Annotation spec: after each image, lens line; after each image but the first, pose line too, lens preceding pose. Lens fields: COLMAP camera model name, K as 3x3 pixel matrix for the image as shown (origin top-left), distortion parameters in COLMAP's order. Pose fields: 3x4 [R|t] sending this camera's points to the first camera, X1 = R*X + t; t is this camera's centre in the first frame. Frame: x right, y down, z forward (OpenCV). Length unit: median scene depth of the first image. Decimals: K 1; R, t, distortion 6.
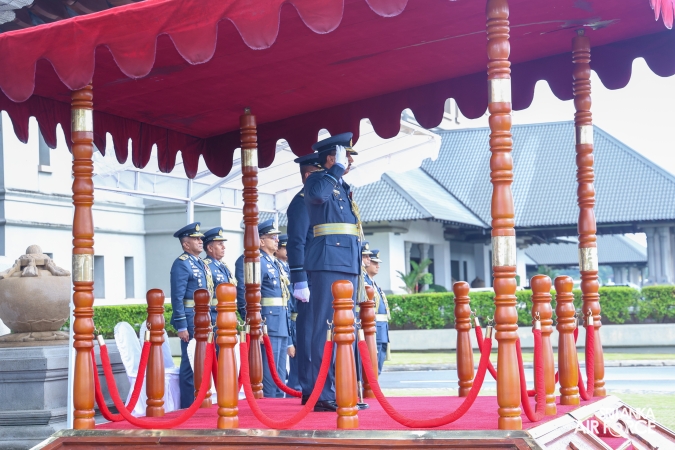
lens RADIAL K [[1450.4, 0, 337.5], [0, 1450.4, 225.0], [0, 0, 1]] dist [0.223319, -0.138158]
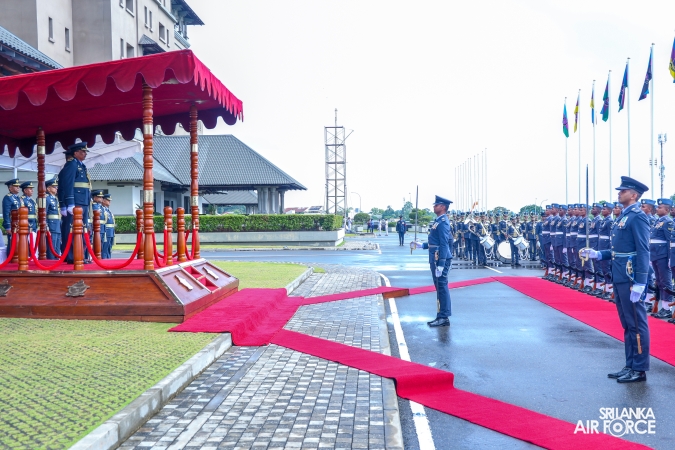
lens RADIAL K [[722.8, 0, 337.5], [0, 722.8, 225.0], [0, 0, 1]] dist [0.016584, 0.047169]
pose [[0.955013, 0.019028, 0.295954, 0.043214], [-0.035511, 0.998097, 0.050417, -0.004623], [-0.294432, -0.058658, 0.953871, -0.171690]]
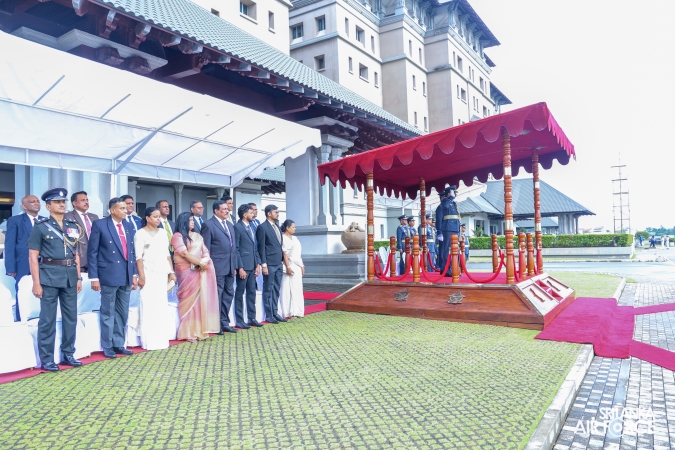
lens RADIAL K [[479.7, 0, 338.5], [0, 479.7, 224.3], [0, 0, 1]] dist [-0.107930, 0.000225]
pose [[0.973430, 0.000426, -0.228983, -0.002898], [0.004619, 0.999758, 0.021496, -0.003860], [0.228937, -0.021983, 0.973193, -0.018650]]
